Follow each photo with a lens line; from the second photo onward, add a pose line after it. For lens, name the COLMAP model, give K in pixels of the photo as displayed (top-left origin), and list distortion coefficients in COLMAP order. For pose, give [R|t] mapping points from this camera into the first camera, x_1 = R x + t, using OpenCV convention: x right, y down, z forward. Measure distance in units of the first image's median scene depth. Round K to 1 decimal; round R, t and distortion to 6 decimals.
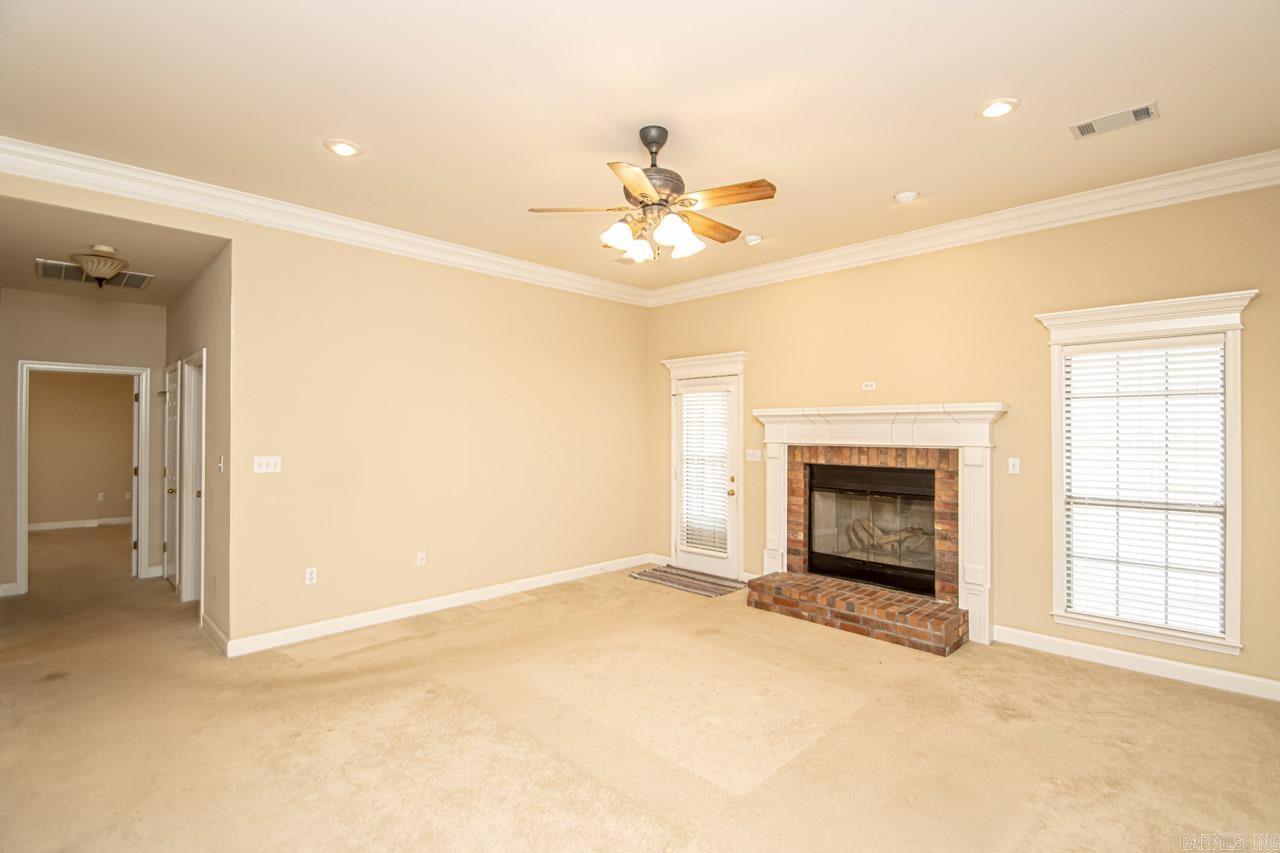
lens RADIAL K [[578.0, 0, 637.7], [0, 578.0, 424.3], [0, 0, 1]] dist [0.015038, -0.017680]
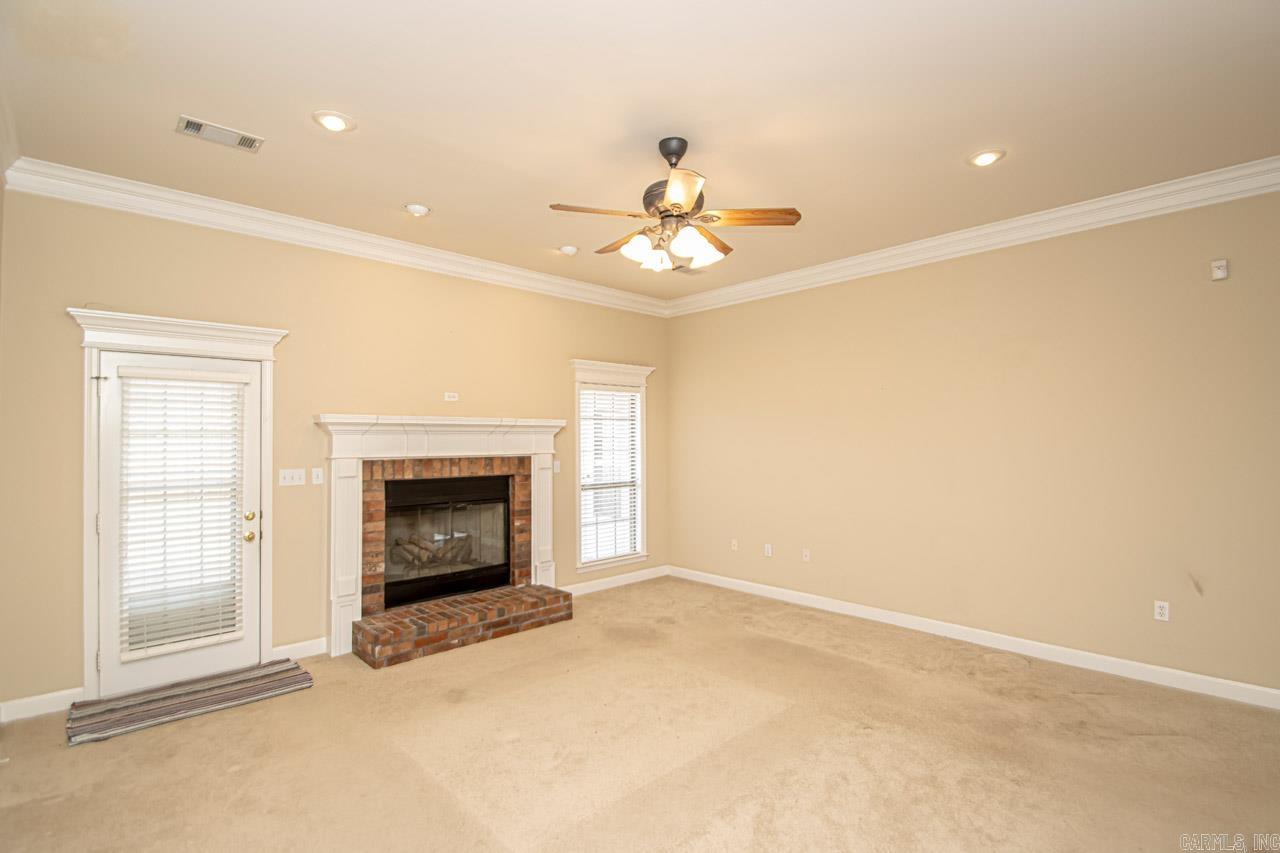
lens RADIAL K [[594.9, 0, 654.5], [0, 594.9, 427.9], [0, 0, 1]] dist [0.017472, -0.020530]
pose [[0.028232, 0.015449, 0.999482, -0.667826], [-0.007895, 0.999853, -0.015232, 0.000179], [-0.999570, -0.007461, 0.028350, 0.673373]]
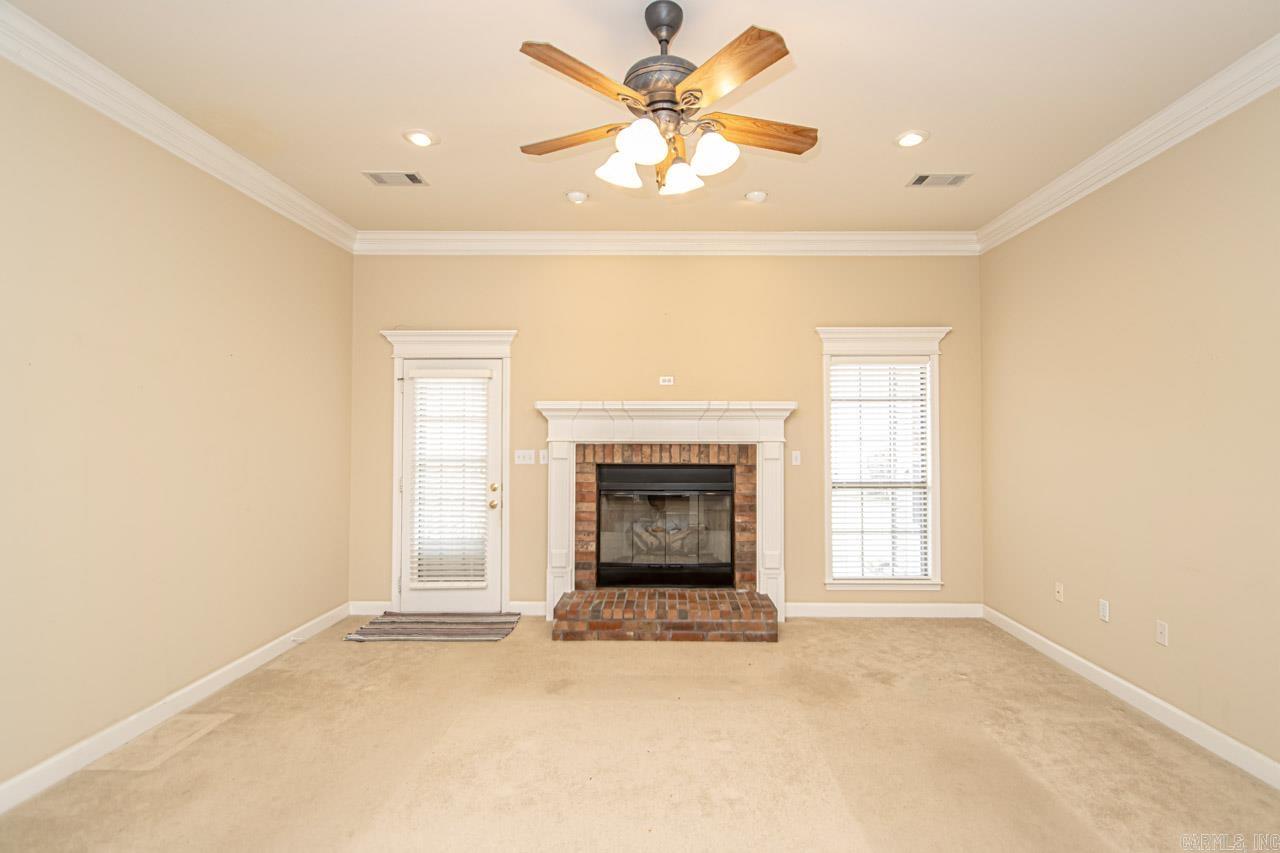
lens RADIAL K [[604.2, 0, 660.6], [0, 604.2, 417.9], [0, 0, 1]] dist [0.003262, -0.008339]
pose [[0.717062, 0.014733, 0.696853, -0.333500], [-0.007678, 0.999883, -0.013239, 0.009698], [-0.696967, 0.004143, 0.717092, 0.310283]]
